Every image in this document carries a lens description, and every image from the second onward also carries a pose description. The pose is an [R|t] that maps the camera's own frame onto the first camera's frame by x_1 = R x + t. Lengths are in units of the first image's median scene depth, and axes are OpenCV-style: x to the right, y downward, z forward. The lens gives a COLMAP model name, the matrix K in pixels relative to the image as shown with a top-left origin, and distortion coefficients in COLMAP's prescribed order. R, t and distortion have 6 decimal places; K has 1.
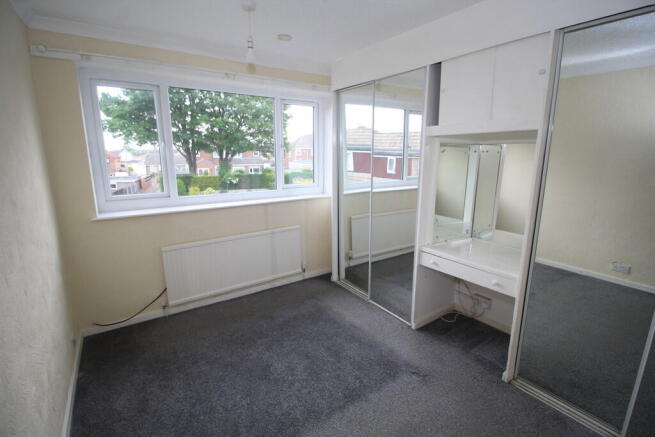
lens RADIAL K [[303.2, 0, 327.5], [0, 303.2, 218.5], [0, 0, 1]] dist [0.002943, -0.016119]
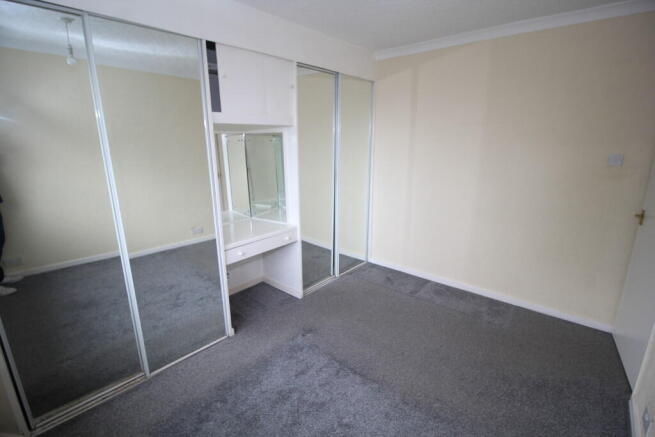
lens RADIAL K [[303.2, 0, 327.5], [0, 303.2, 218.5], [0, 0, 1]] dist [0.002943, -0.016119]
pose [[-0.248192, -0.238924, 0.938784, -0.631800], [0.206857, 0.933682, 0.292314, -0.196710], [-0.946367, 0.266744, -0.182310, 0.895139]]
